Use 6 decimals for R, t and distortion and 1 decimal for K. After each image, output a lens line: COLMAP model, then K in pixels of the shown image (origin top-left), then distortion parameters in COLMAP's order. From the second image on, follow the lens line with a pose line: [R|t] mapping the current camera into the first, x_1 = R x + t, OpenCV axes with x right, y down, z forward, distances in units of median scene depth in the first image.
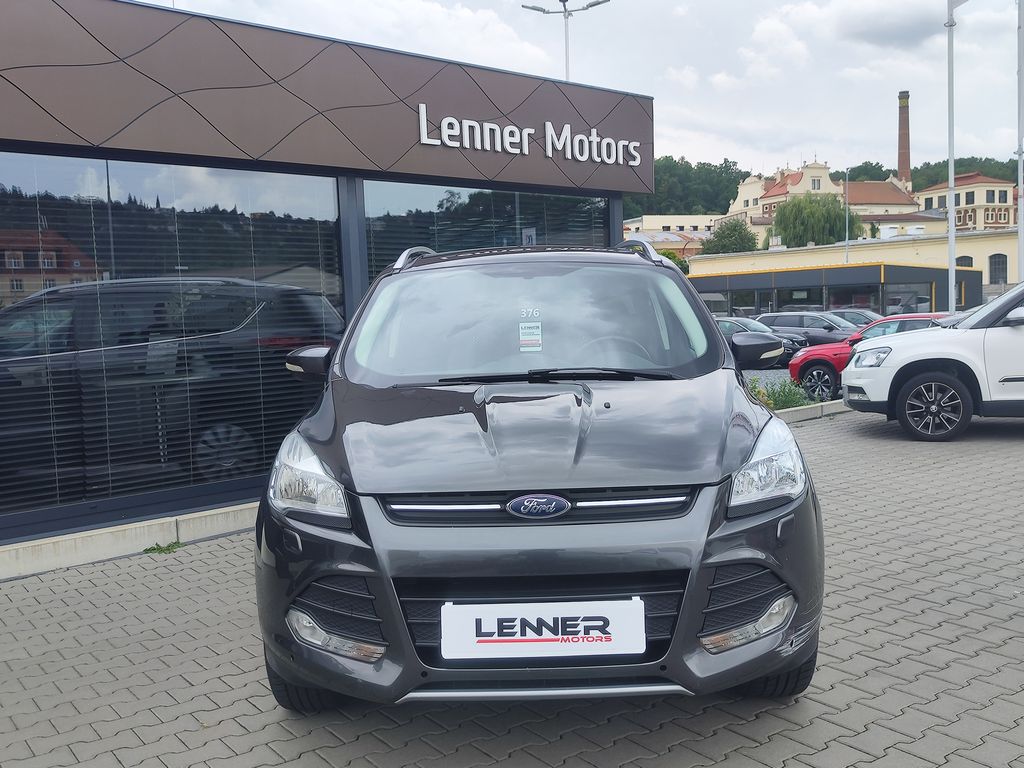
lens RADIAL K [[1018.5, 0, 512.0], [0, 1018.5, 384.0], [0, 0, 1]] dist [0.056825, -0.031098]
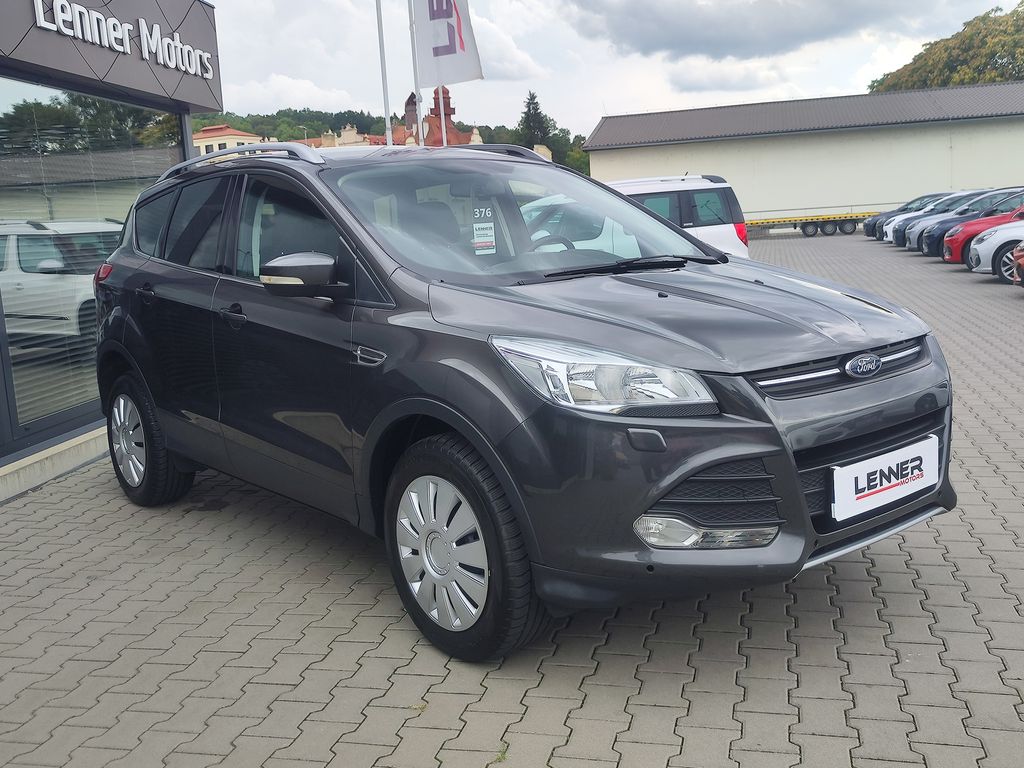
lens RADIAL K [[1031.7, 0, 518.2], [0, 1031.7, 339.1], [0, 0, 1]] dist [0.059406, -0.117201]
pose [[0.766239, -0.082655, 0.637217, -0.319298], [0.079450, 0.996269, 0.033691, 0.009344], [-0.637624, 0.024812, 0.769948, 0.135438]]
